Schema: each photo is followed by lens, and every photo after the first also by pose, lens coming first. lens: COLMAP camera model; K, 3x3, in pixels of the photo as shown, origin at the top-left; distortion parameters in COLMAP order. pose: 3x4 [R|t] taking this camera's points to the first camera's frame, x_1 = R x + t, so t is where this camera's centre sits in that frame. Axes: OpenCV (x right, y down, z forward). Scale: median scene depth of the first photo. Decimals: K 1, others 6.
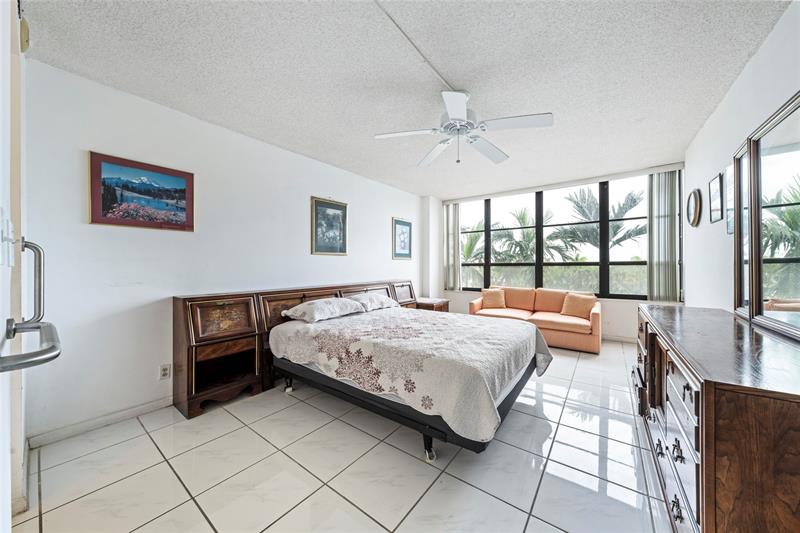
lens RADIAL K [[289.6, 0, 397.6], [0, 289.6, 268.1], [0, 0, 1]] dist [-0.001204, -0.000055]
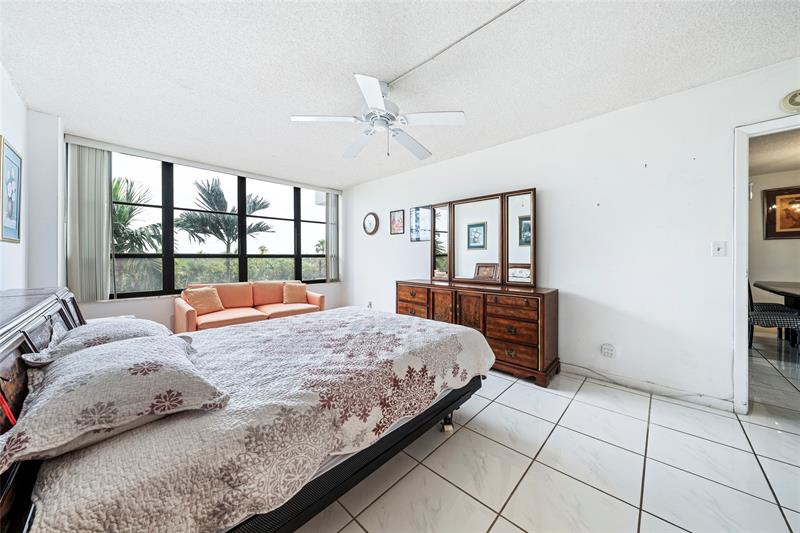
lens RADIAL K [[286.8, 0, 401.8], [0, 286.8, 259.3], [0, 0, 1]] dist [-0.001576, -0.000055]
pose [[0.064196, -0.003850, 0.997930, -1.034174], [0.009758, 0.999947, 0.003230, -0.003194], [-0.997890, 0.009530, 0.064230, 1.149642]]
